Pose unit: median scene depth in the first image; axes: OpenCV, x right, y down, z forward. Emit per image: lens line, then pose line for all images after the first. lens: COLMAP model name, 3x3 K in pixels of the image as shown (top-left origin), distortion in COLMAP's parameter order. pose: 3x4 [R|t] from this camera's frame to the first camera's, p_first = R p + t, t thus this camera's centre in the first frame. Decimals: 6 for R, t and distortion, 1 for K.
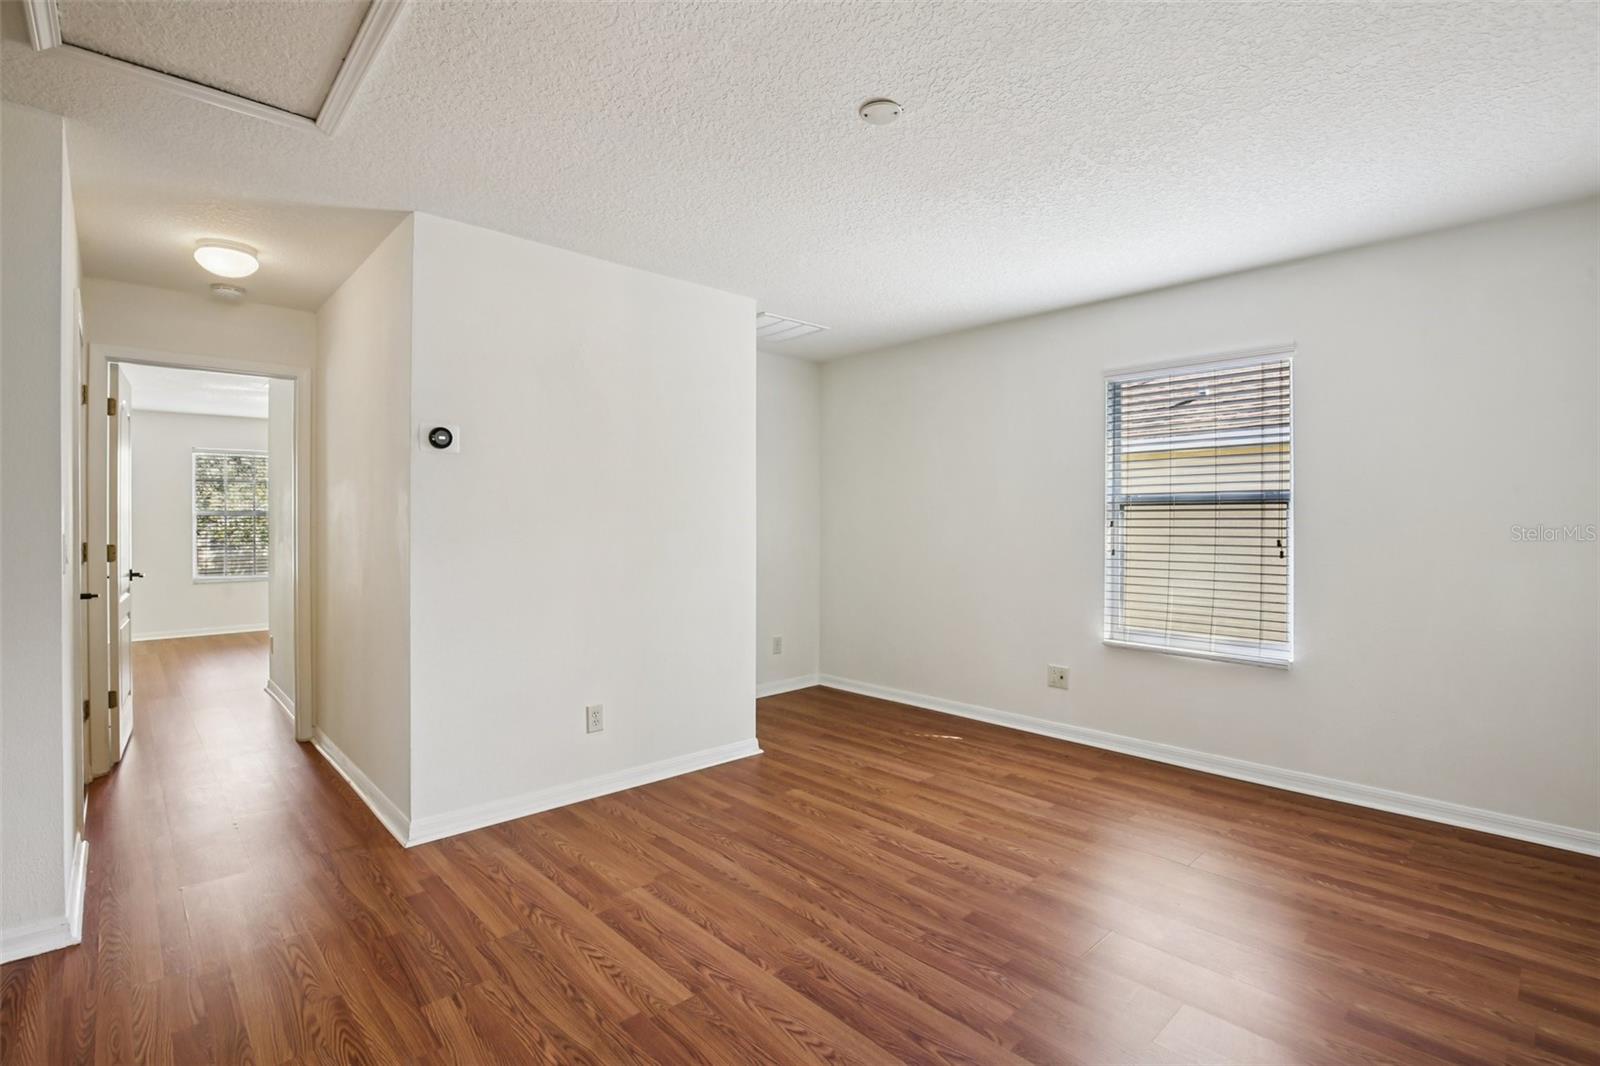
lens RADIAL K [[735.3, 0, 798.8], [0, 735.3, 550.1], [0, 0, 1]] dist [-0.042926, 0.010272]
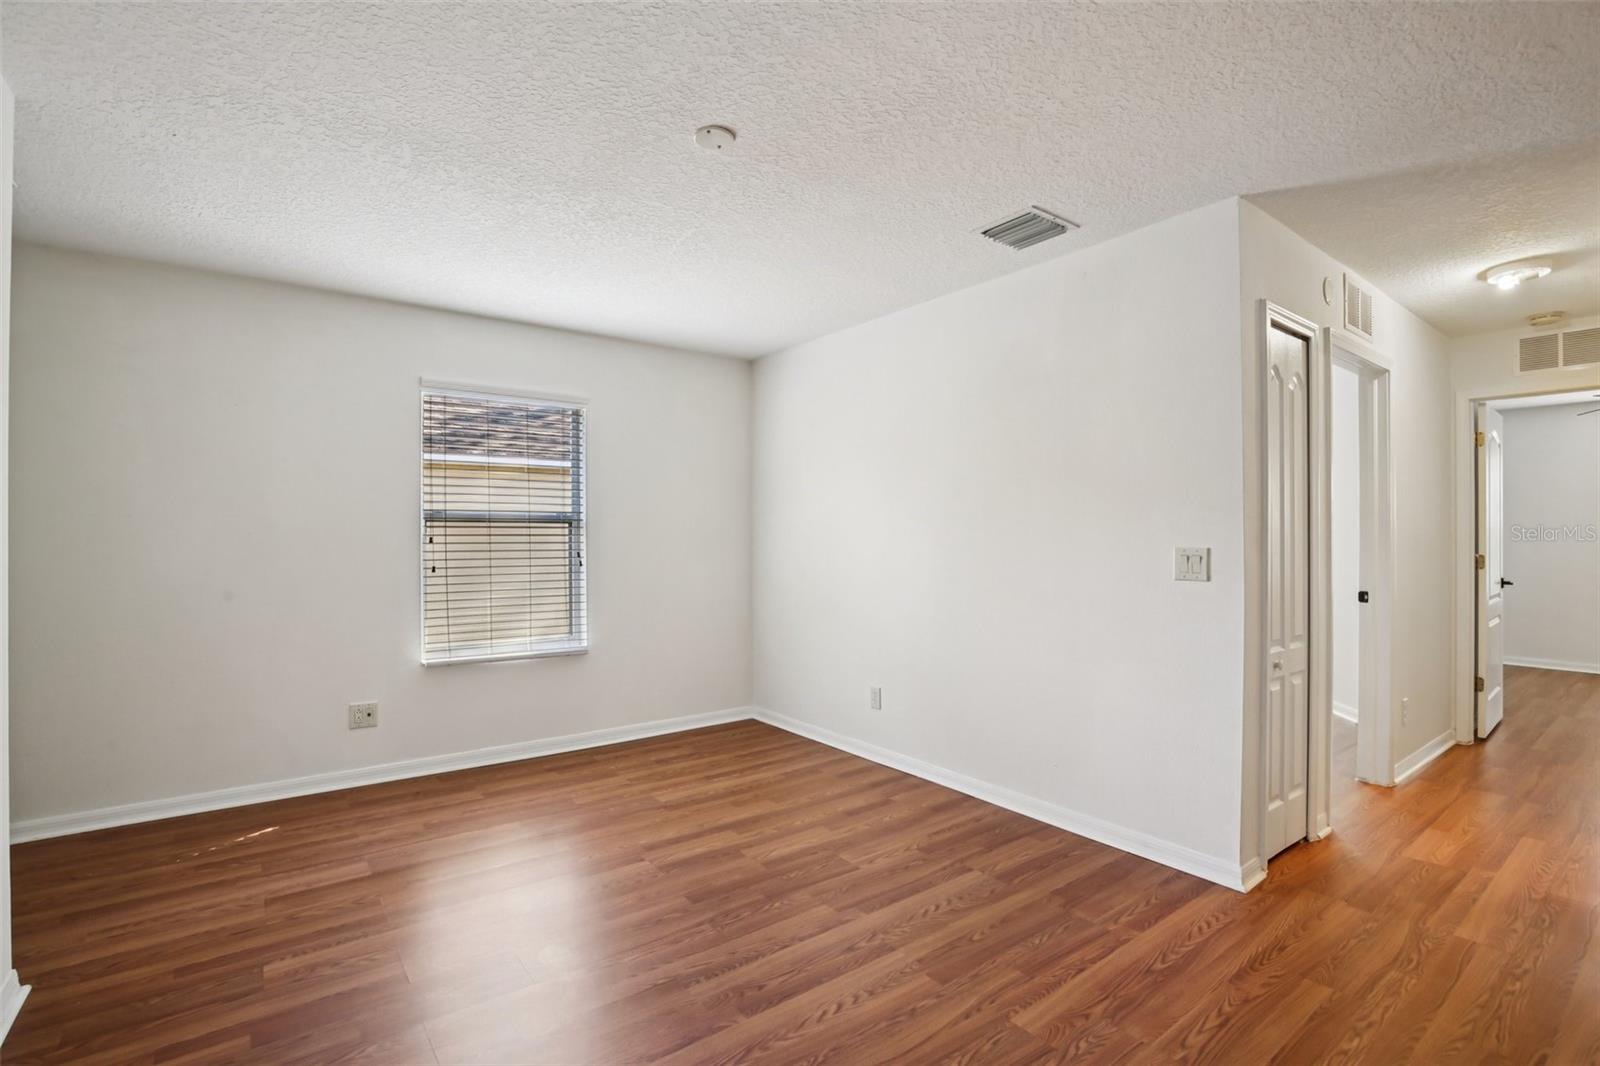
lens RADIAL K [[735.3, 0, 798.8], [0, 735.3, 550.1], [0, 0, 1]] dist [-0.042926, 0.010272]
pose [[0.119508, -0.020247, 0.992627, -0.517314], [0.040591, 0.999056, 0.015491, -0.019695], [-0.992003, 0.038441, 0.120217, 0.432957]]
